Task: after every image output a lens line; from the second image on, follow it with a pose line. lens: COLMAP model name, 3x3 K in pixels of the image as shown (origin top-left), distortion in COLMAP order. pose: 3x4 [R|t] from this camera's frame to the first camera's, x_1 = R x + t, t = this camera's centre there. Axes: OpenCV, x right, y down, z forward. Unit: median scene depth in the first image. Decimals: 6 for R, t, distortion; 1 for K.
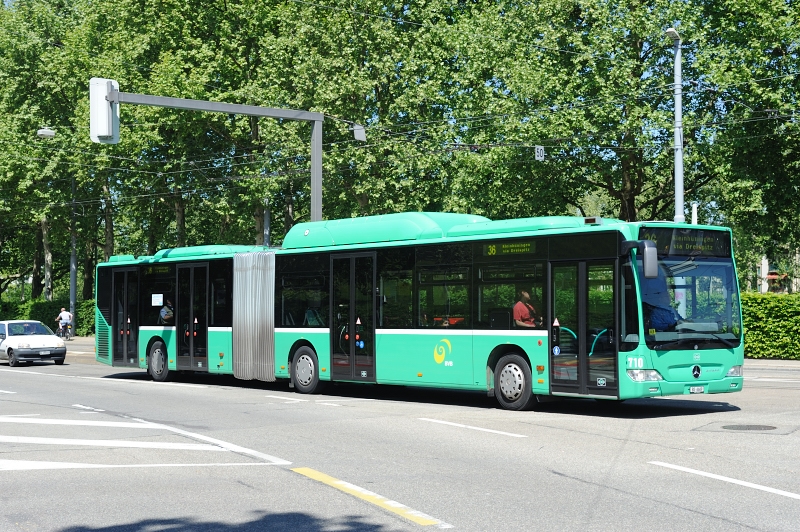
lens RADIAL K [[1332.9, 0, 400.0], [0, 1332.9, 266.0], [0, 0, 1]] dist [0.098061, -0.017729]
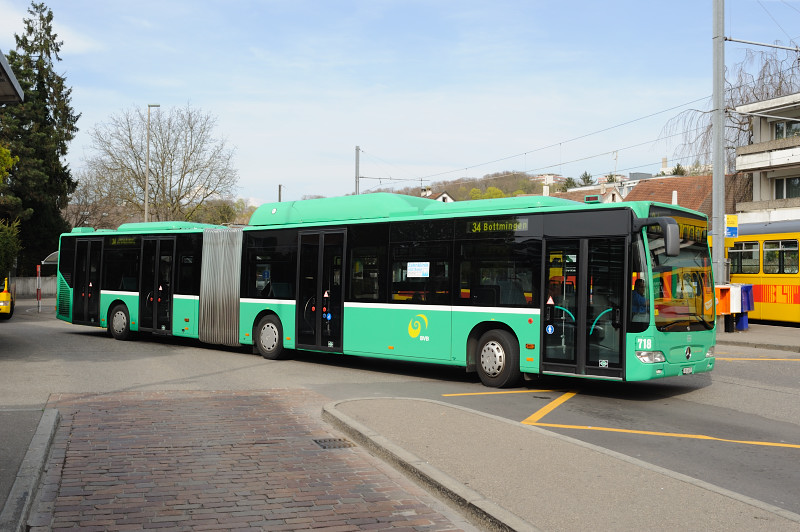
lens RADIAL K [[820.0, 0, 400.0], [0, 820.0, 266.0], [0, 0, 1]] dist [-0.150887, -0.001144]
pose [[0.989103, 0.034979, 0.143010, -0.076897], [-0.035243, 0.999379, -0.000686, 0.020130], [-0.142945, -0.004361, 0.989721, 0.404660]]
